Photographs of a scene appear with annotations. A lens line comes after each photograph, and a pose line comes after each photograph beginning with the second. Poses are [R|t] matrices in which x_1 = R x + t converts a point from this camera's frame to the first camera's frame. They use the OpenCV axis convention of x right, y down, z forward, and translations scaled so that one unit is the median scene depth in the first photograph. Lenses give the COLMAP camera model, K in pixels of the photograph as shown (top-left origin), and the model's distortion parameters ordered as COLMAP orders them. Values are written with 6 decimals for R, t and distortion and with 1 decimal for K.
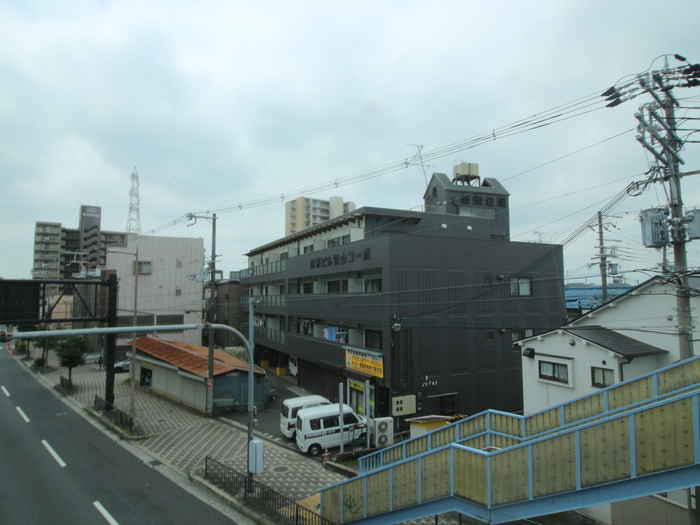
lens RADIAL K [[450.5, 0, 350.0], [0, 450.5, 262.5], [0, 0, 1]] dist [0.004642, -0.003732]
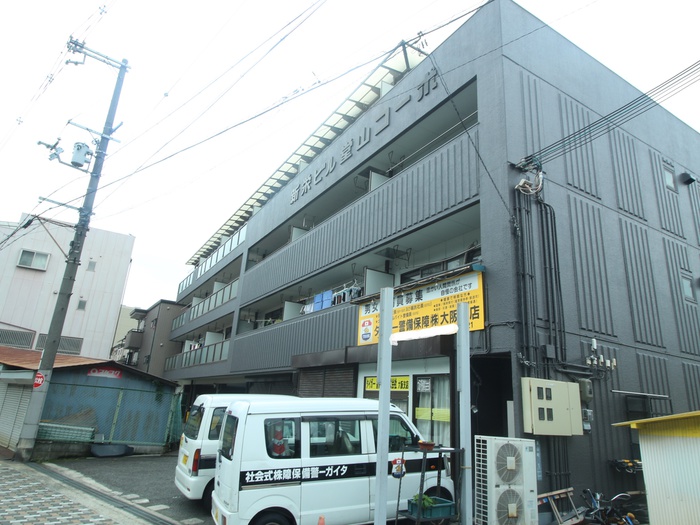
lens RADIAL K [[450.5, 0, 350.0], [0, 450.5, 262.5], [0, 0, 1]] dist [0.004642, -0.003732]
pose [[0.993908, 0.090695, 0.062619, -0.059393], [-0.073955, 0.970090, -0.231205, 0.297619], [-0.081715, 0.225165, 0.970888, 0.655299]]
